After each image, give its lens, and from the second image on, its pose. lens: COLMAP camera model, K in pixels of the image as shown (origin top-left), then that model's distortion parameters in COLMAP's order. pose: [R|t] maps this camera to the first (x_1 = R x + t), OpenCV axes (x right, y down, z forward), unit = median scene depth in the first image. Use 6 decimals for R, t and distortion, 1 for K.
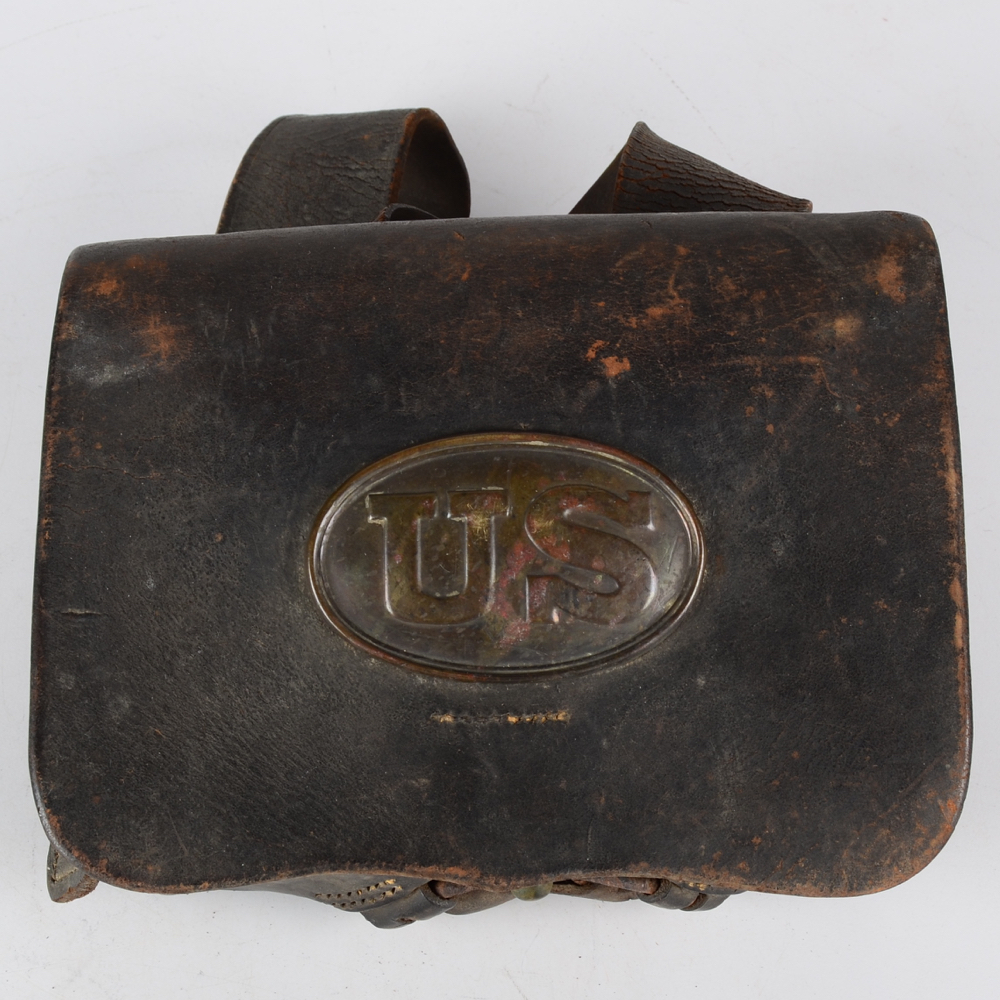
lens RADIAL K [[2861.8, 0, 517.9], [0, 2861.8, 519.8], [0, 0, 1]] dist [-0.024184, 0.000000]
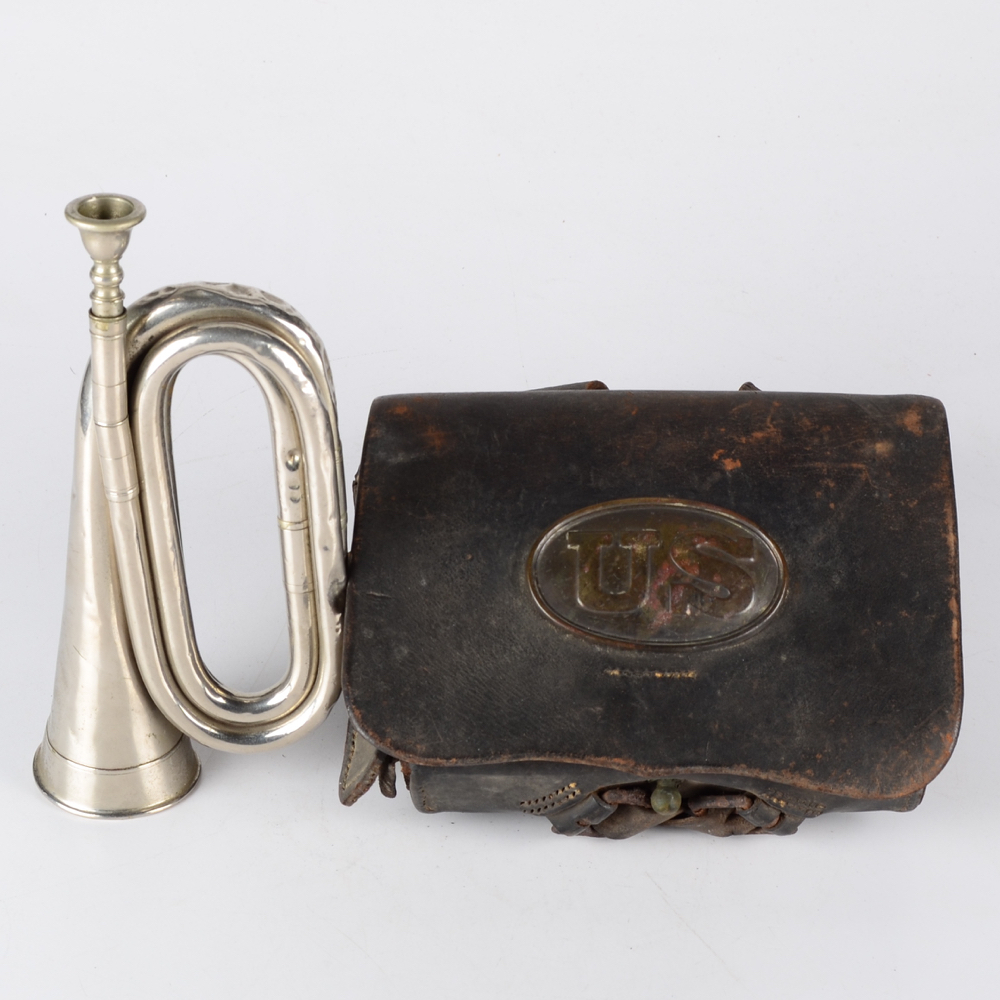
lens RADIAL K [[3129.3, 0, 497.7], [0, 3129.3, 503.1], [0, 0, 1]] dist [0.008344, 0.000000]
pose [[0.998635, 0.032448, -0.040935, -0.021728], [-0.042823, 0.957309, -0.285877, 0.456877], [0.029912, 0.287240, 0.957392, -0.610149]]
